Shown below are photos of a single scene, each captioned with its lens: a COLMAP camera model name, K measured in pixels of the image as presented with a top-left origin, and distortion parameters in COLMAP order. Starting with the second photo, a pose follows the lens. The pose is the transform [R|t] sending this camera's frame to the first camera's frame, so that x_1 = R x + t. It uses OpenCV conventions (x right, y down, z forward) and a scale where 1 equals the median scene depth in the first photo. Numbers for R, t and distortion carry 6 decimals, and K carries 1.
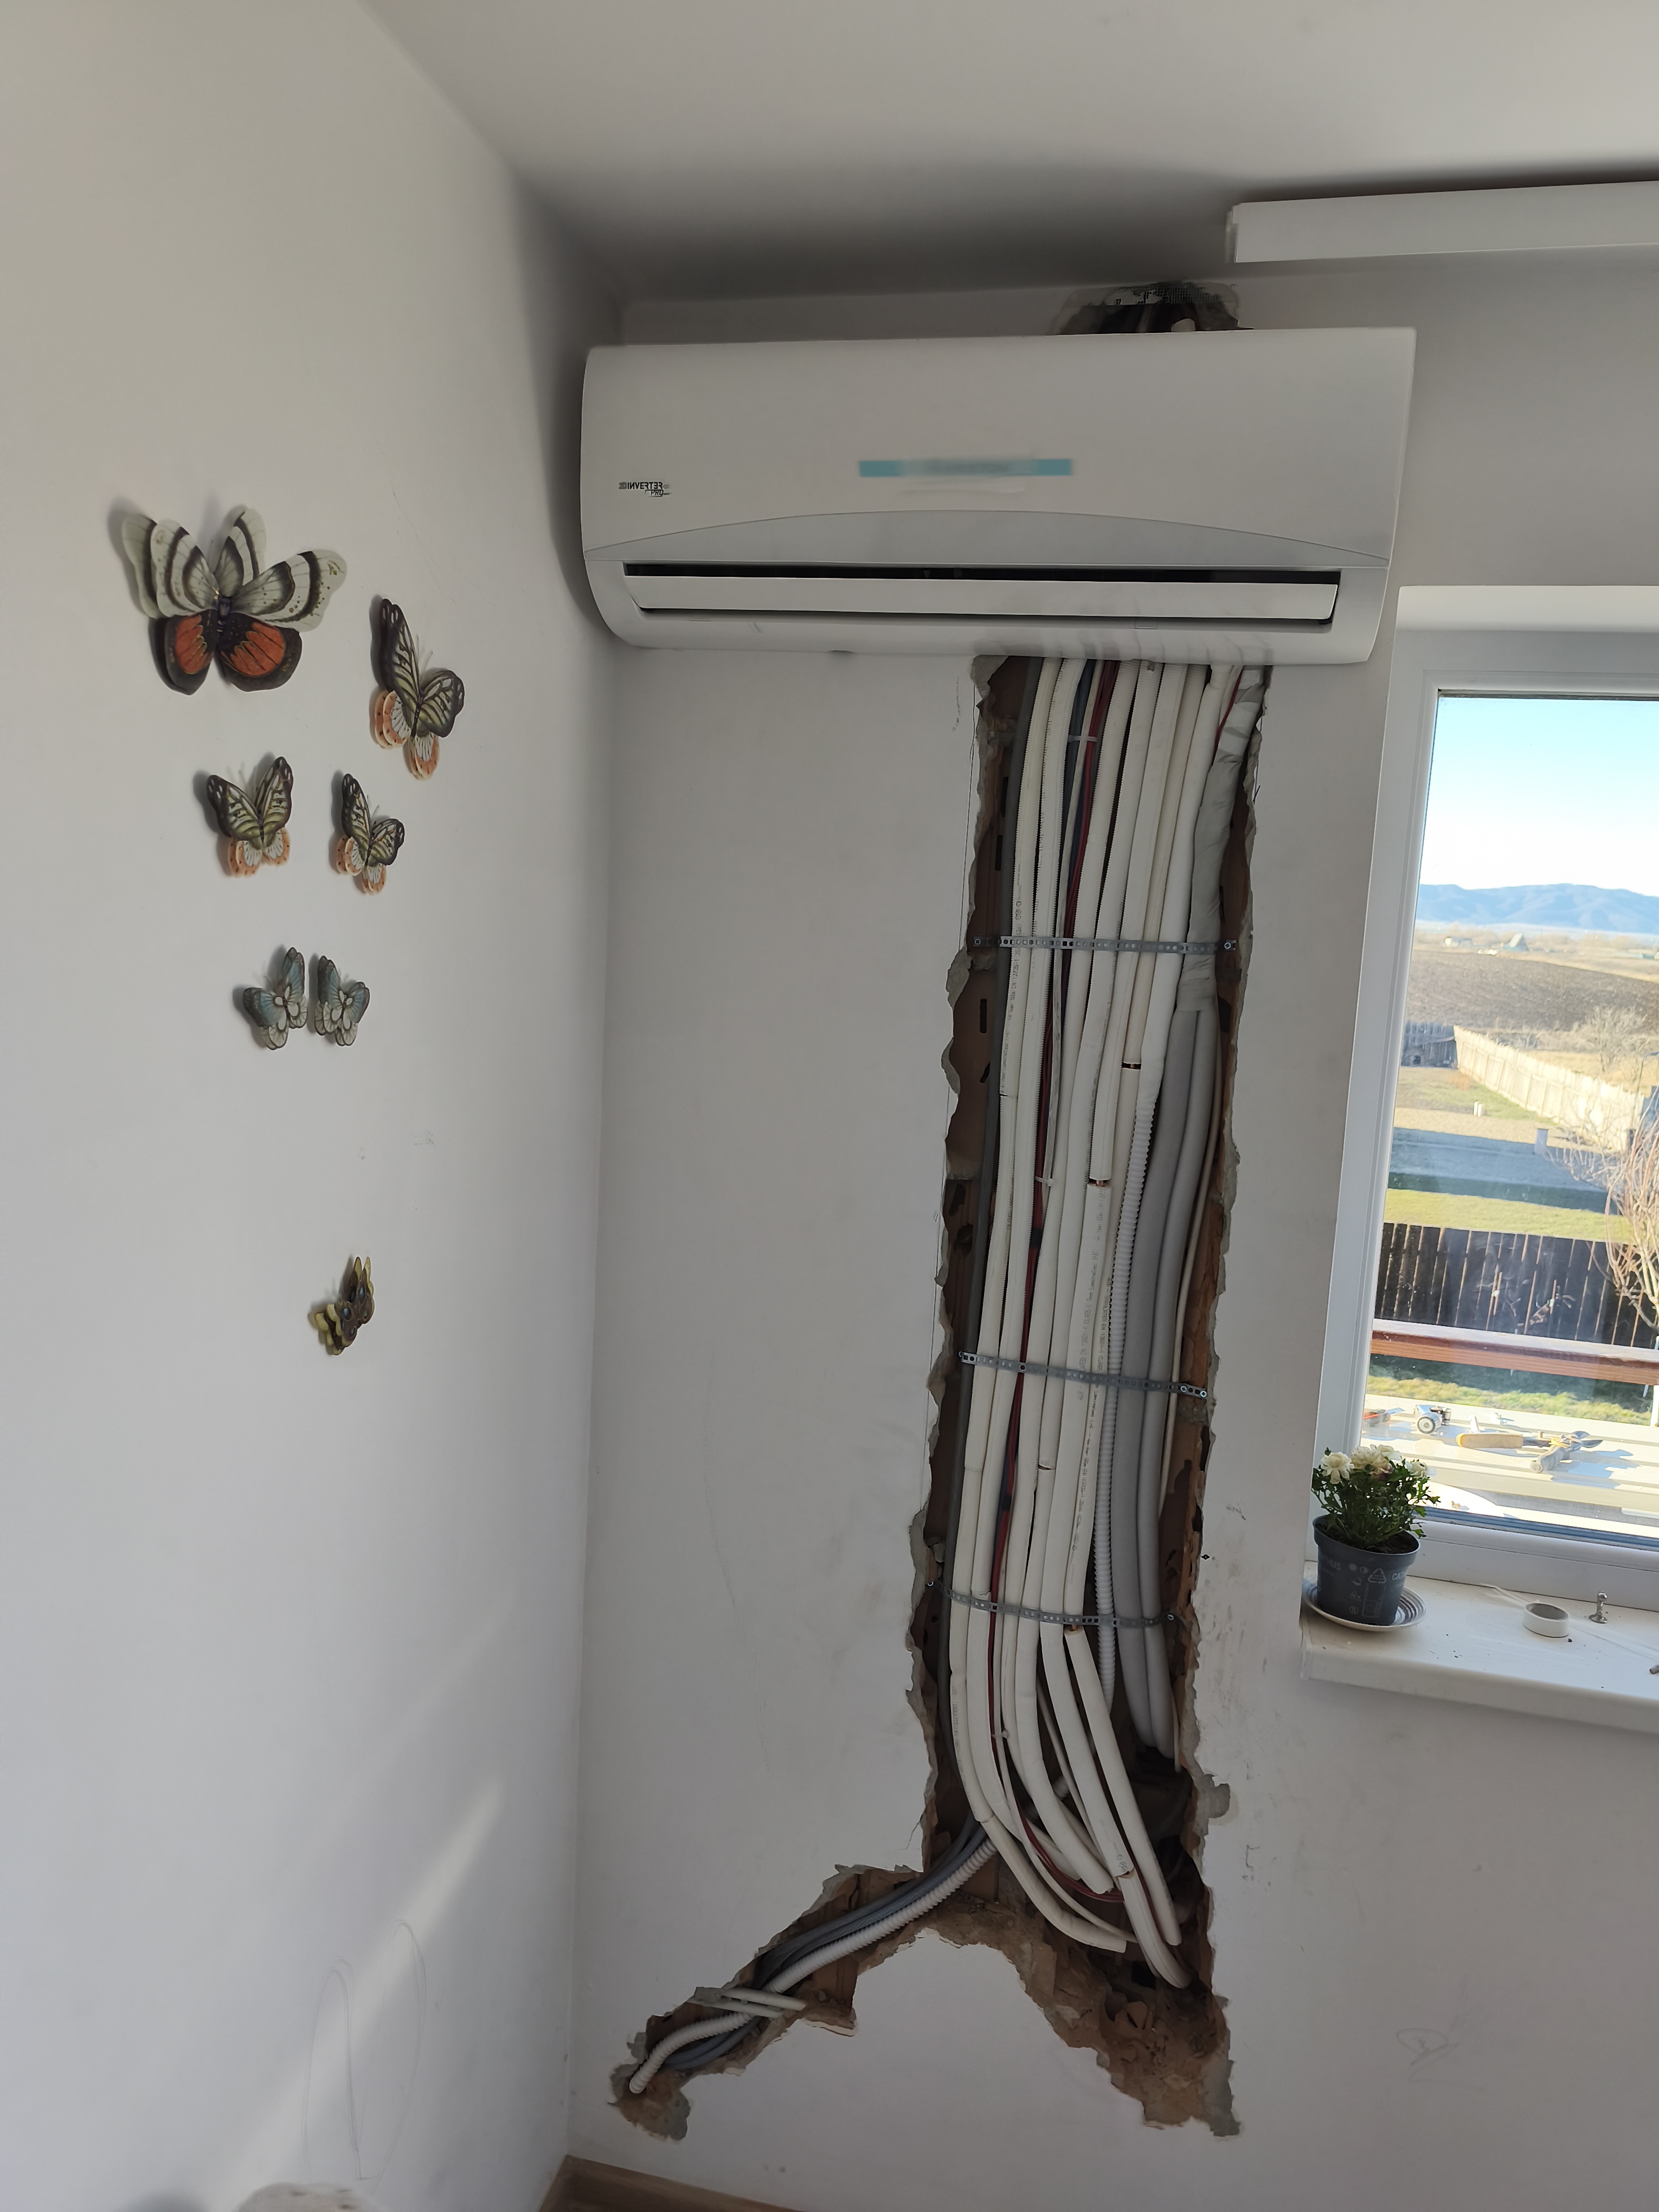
lens RADIAL K [[1534.0, 0, 829.5], [0, 1534.0, 1106.0], [0, 0, 1]] dist [0.029588, -0.043184]
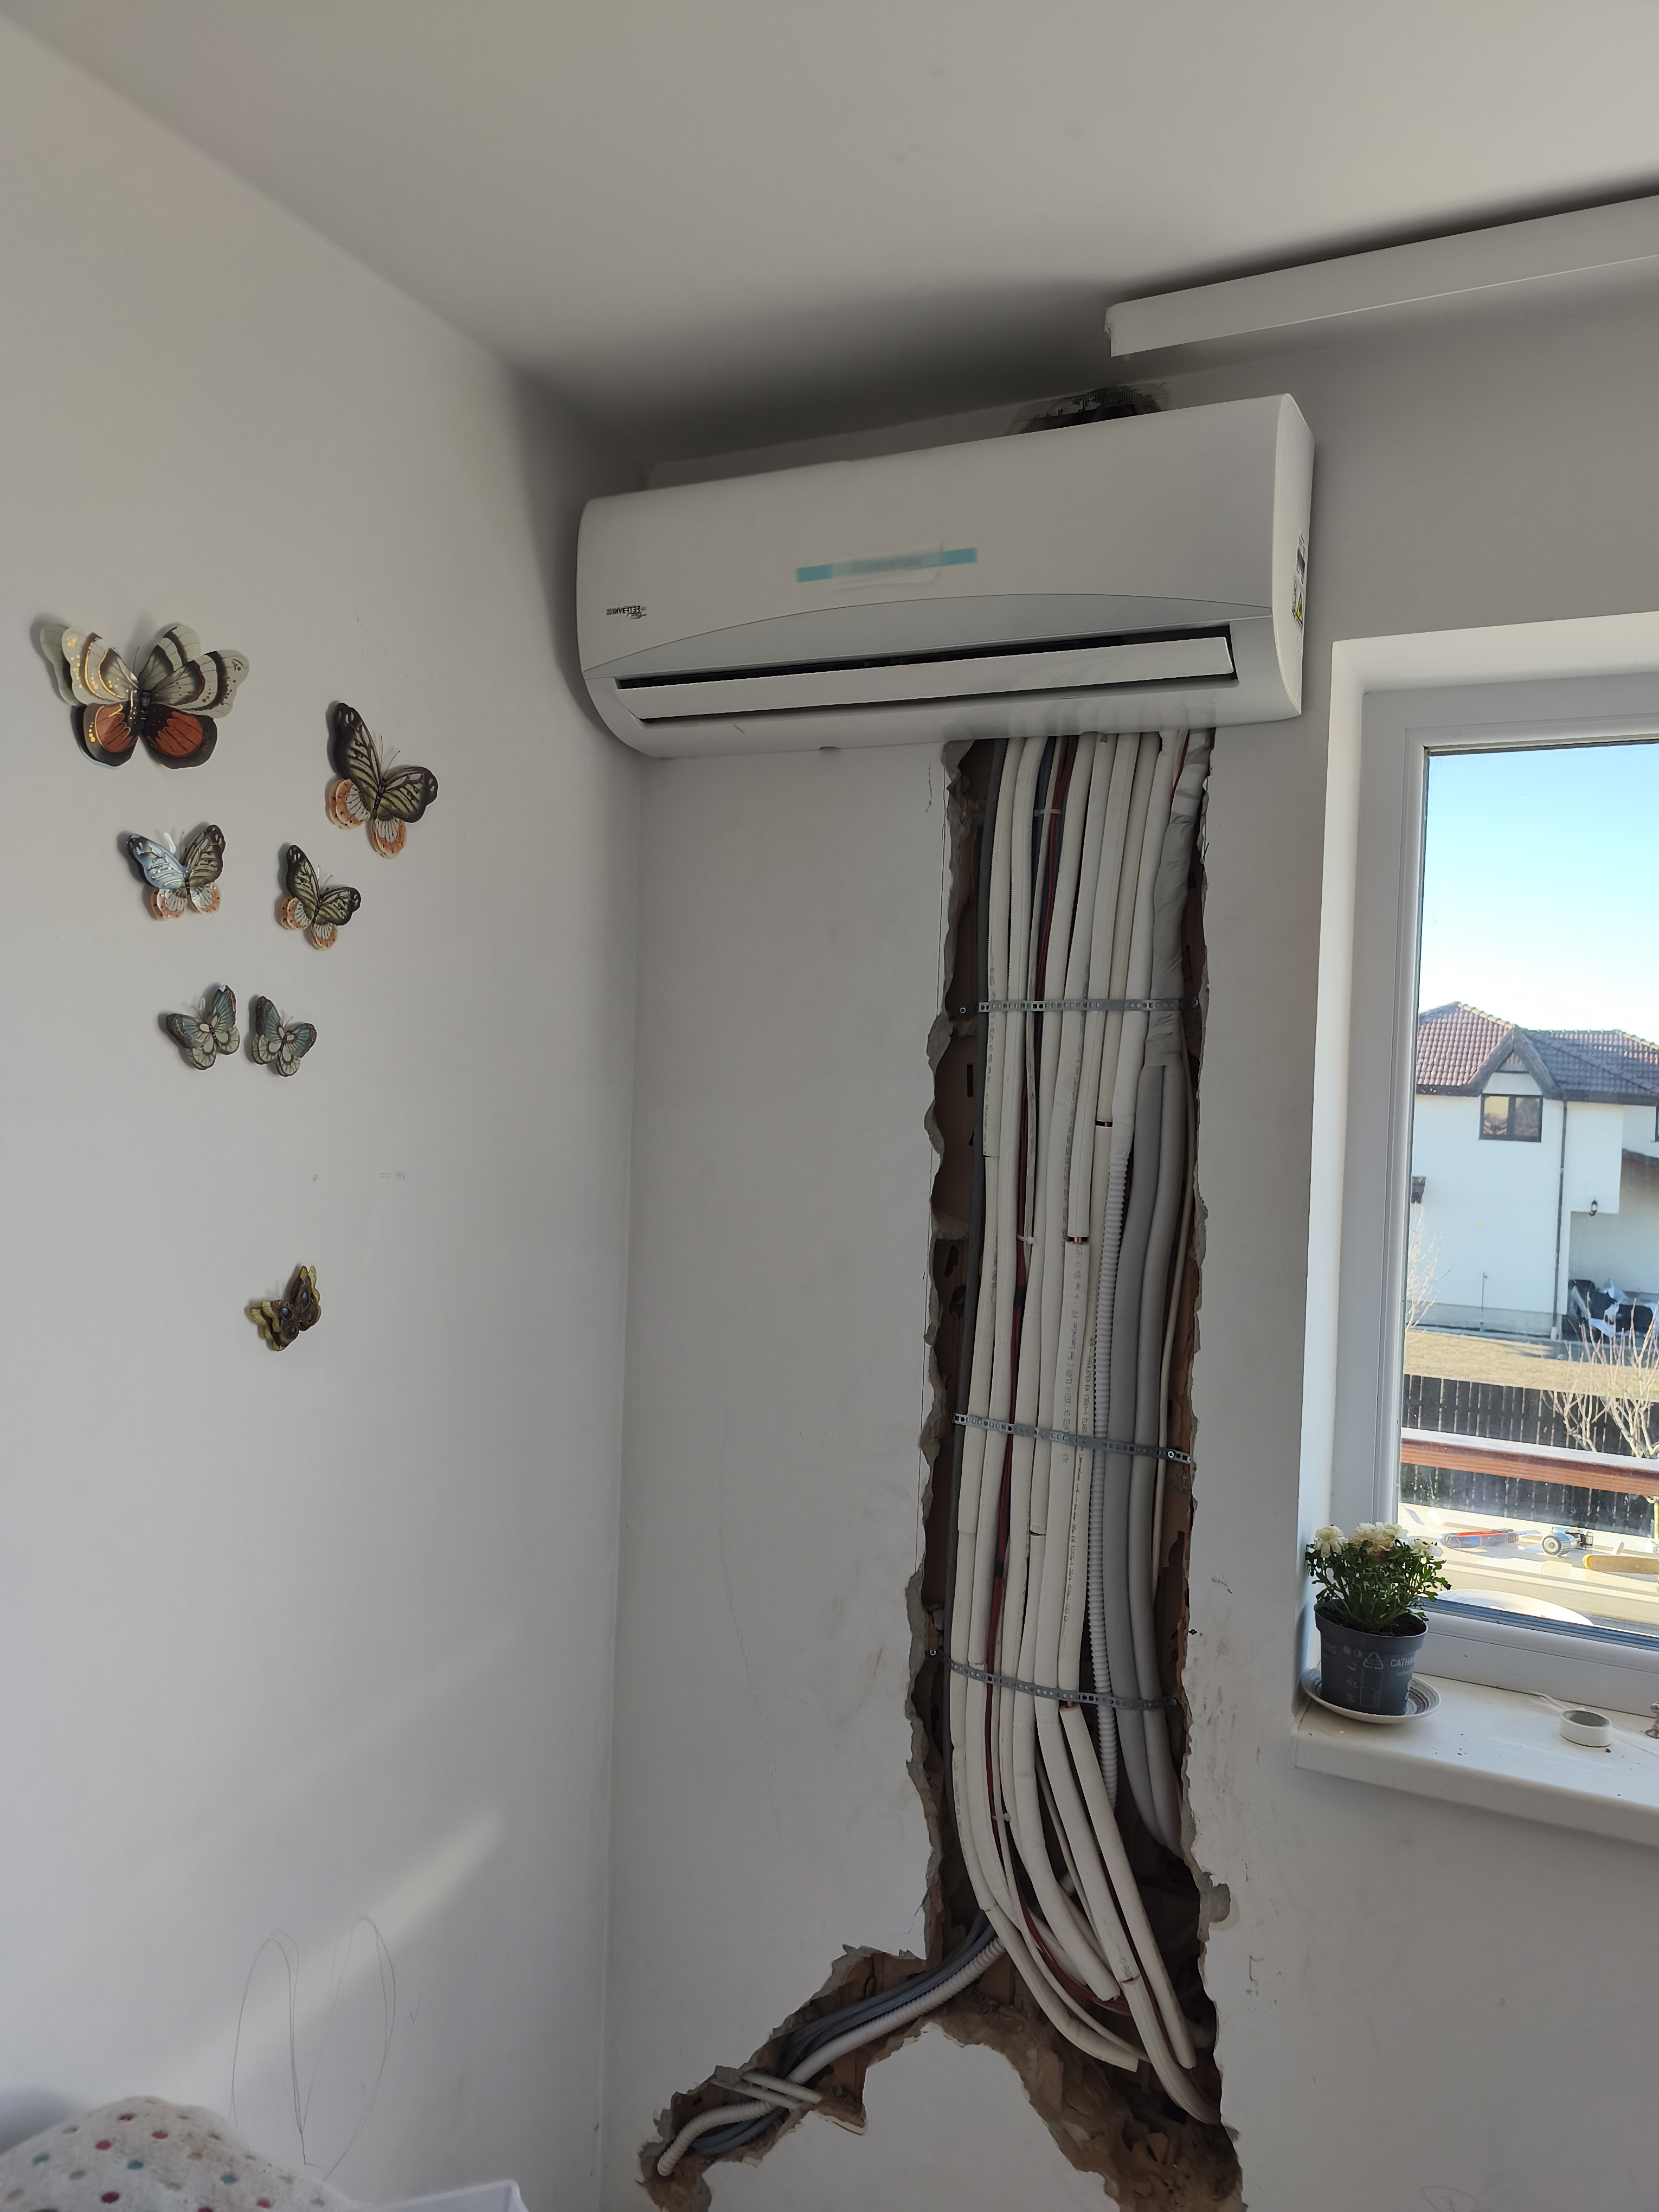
lens RADIAL K [[1534.0, 0, 829.5], [0, 1534.0, 1106.0], [0, 0, 1]] dist [0.029588, -0.043184]
pose [[0.975114, -0.015831, -0.221139, 0.242790], [-0.010341, 0.993114, -0.116692, 0.081780], [0.221464, 0.116075, 0.968236, -0.020549]]
